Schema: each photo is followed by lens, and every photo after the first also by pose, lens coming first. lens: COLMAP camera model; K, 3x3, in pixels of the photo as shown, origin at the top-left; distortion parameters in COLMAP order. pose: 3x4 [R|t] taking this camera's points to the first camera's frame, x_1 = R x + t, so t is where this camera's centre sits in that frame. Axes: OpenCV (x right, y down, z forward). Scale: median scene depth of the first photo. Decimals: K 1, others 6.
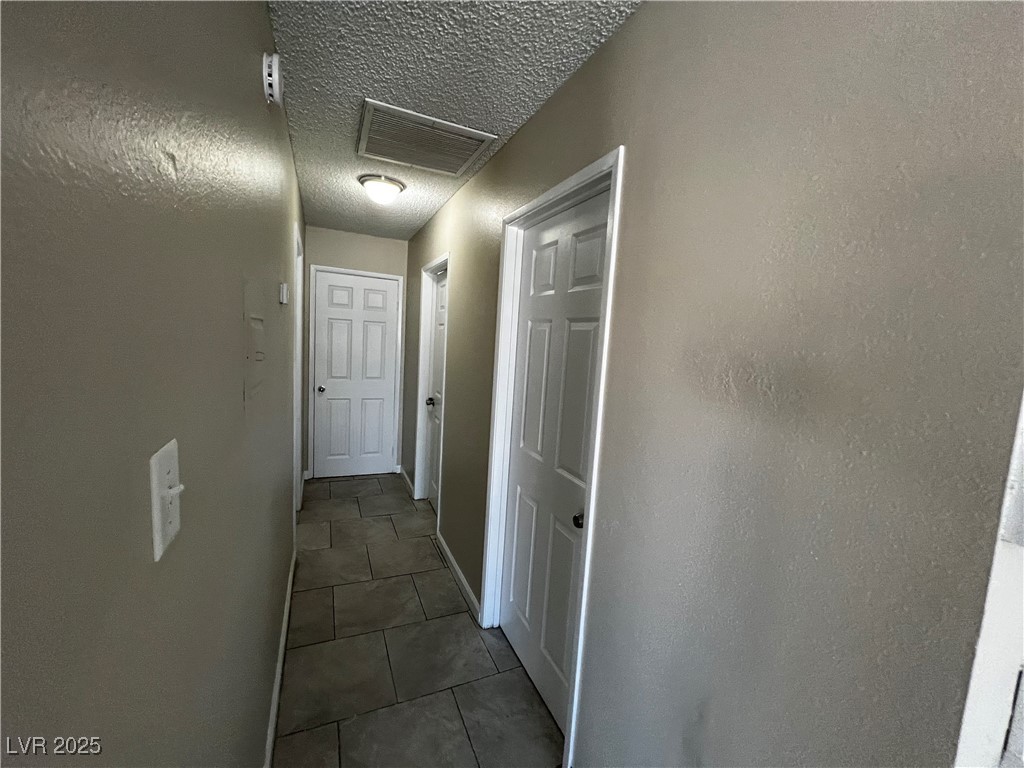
lens RADIAL K [[409.6, 0, 506.7], [0, 409.6, 387.3], [0, 0, 1]] dist [-0.002947, 0.000627]
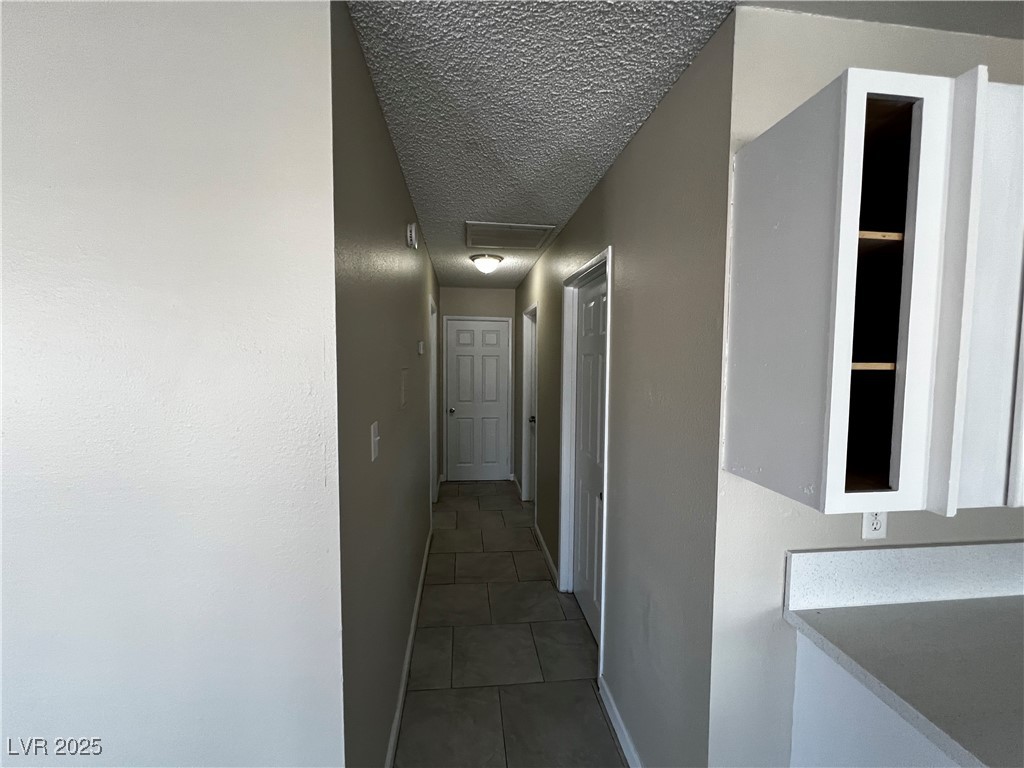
lens RADIAL K [[409.6, 0, 508.6], [0, 409.6, 384.5], [0, 0, 1]] dist [-0.002947, 0.000627]
pose [[0.952028, -0.036978, -0.303767, 0.143491], [0.017993, 0.997719, -0.065061, 0.011826], [0.305480, 0.056474, 0.950522, -0.221419]]
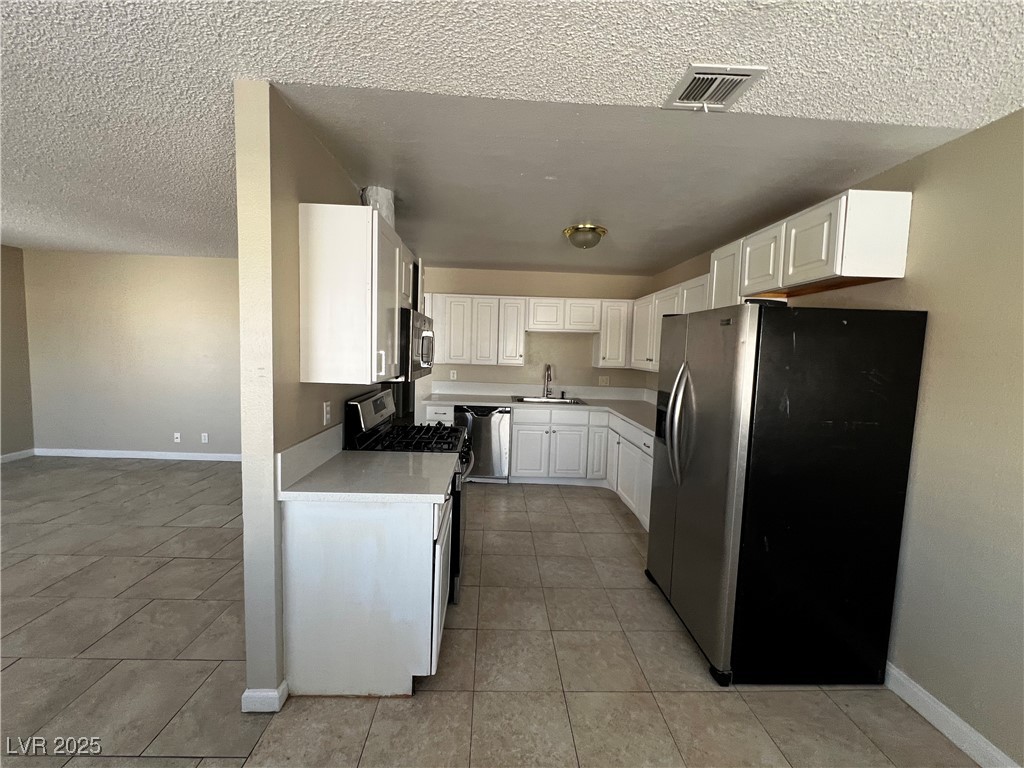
lens RADIAL K [[411.0, 0, 508.3], [0, 411.0, 380.5], [0, 0, 1]] dist [-0.003872, 0.000354]
pose [[0.926180, -0.002892, -0.377070, 1.184859], [-0.019712, 0.998232, -0.056073, 0.227964], [0.376566, 0.059367, 0.924486, -1.225098]]
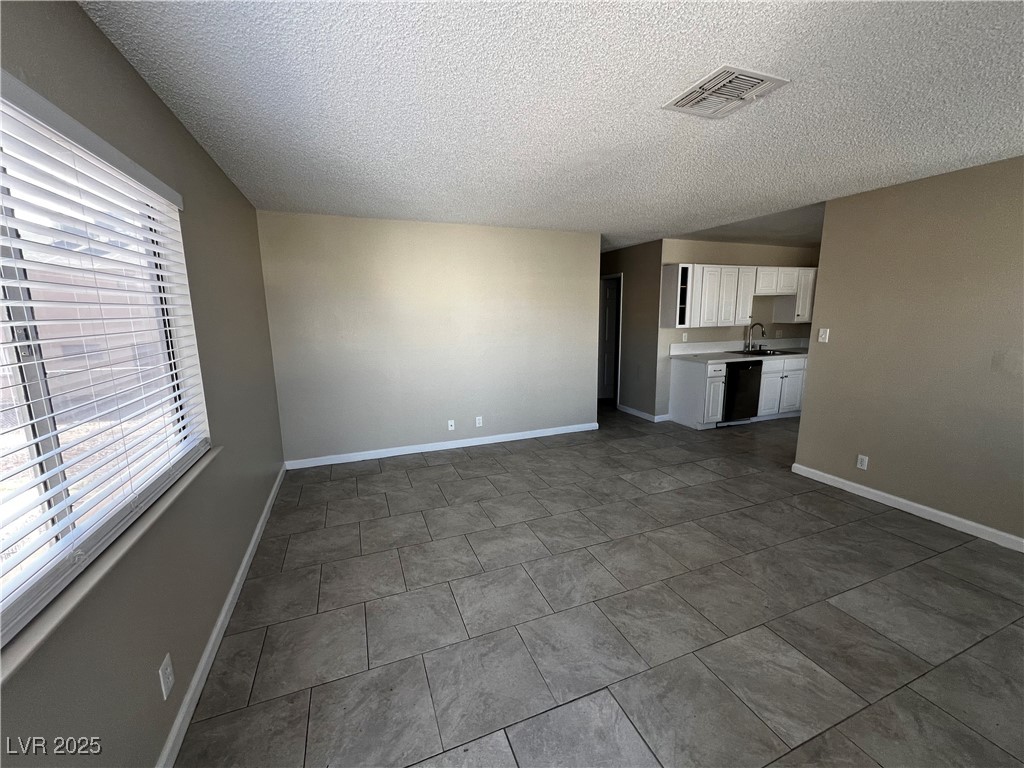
lens RADIAL K [[409.6, 0, 509.1], [0, 409.6, 382.9], [0, 0, 1]] dist [-0.002947, 0.000627]
pose [[0.996072, -0.067610, -0.057184, -0.369935], [0.070567, 0.996183, 0.051380, 0.170660], [0.053492, -0.055213, 0.997041, -1.693465]]
